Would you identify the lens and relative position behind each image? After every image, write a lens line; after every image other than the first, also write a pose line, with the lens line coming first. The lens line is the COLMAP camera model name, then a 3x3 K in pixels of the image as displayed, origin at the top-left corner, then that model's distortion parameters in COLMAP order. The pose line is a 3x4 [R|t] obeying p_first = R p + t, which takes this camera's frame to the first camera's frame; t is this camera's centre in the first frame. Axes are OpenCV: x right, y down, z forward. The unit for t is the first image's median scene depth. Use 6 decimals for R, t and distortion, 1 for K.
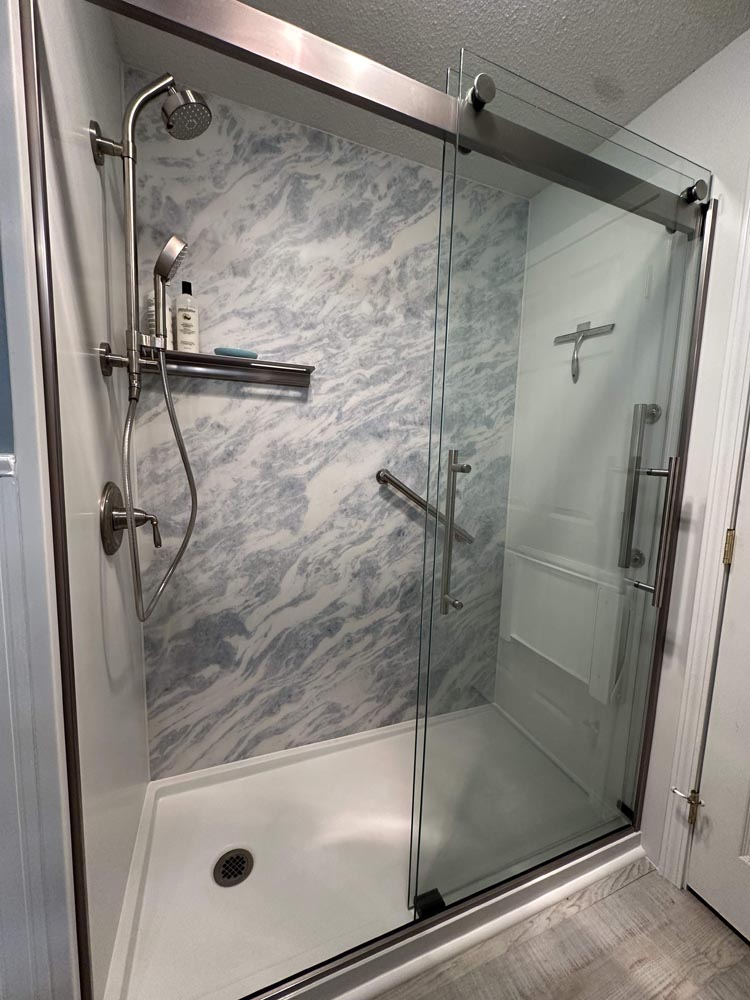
lens RADIAL K [[399.3, 0, 375.7], [0, 399.3, 500.4], [0, 0, 1]] dist [-0.003164, -0.000223]
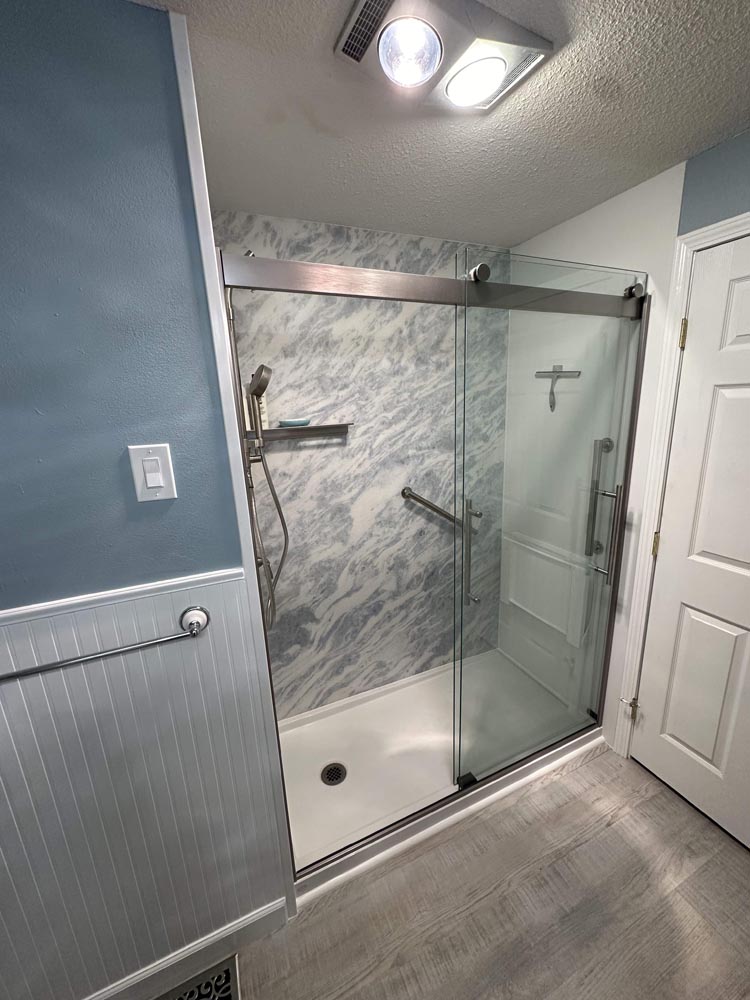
lens RADIAL K [[399.3, 0, 375.6], [0, 399.3, 500.7], [0, 0, 1]] dist [-0.003164, -0.000223]
pose [[0.996323, -0.083235, 0.020296, -0.123602], [0.079957, 0.988459, 0.128667, -0.235895], [-0.030771, -0.126571, 0.991480, -0.309569]]
